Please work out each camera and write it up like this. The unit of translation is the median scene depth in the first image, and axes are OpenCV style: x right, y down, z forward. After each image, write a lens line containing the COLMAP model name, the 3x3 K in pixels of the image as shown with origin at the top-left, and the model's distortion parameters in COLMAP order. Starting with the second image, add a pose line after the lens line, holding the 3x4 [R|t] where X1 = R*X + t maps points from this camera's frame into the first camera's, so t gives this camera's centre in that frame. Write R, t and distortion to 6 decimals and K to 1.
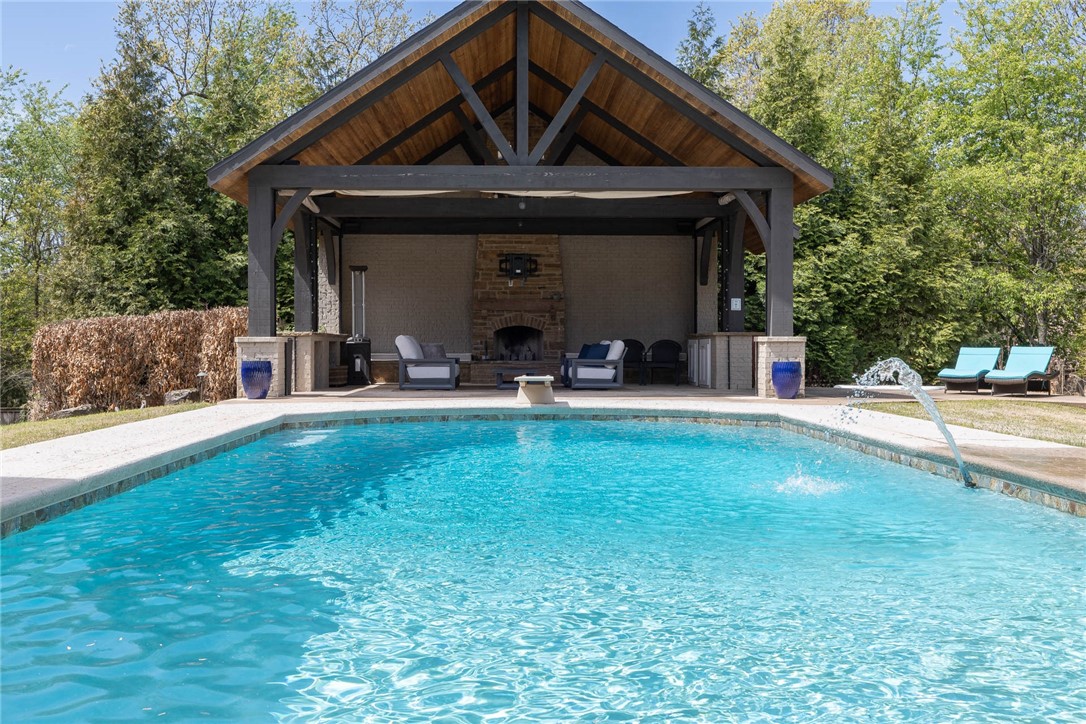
lens RADIAL K [[1038.5, 0, 543.0], [0, 1038.5, 362.0], [0, 0, 1]] dist [0.008403, 0.000115]
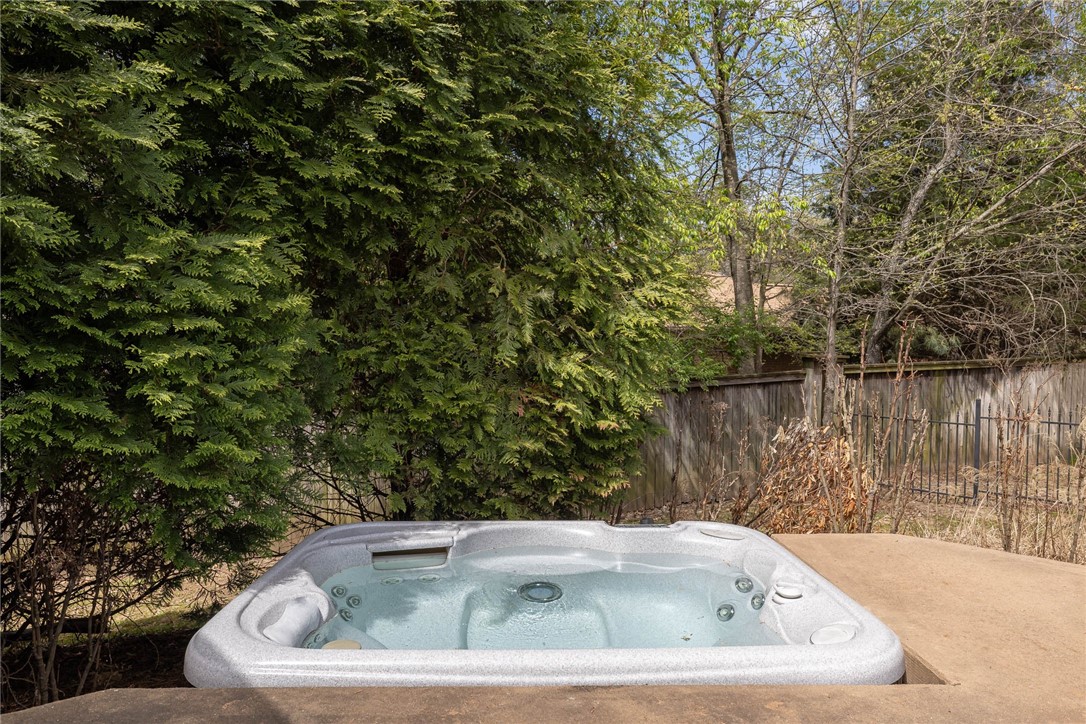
lens RADIAL K [[739.3, 0, 543.0], [0, 739.3, 362.0], [0, 0, 1]] dist [0.003393, -0.001175]
pose [[0.768051, -0.016657, 0.640173, 0.258222], [0.000064, 0.999664, 0.025934, -0.017333], [-0.640389, -0.019878, 0.767793, 0.909593]]
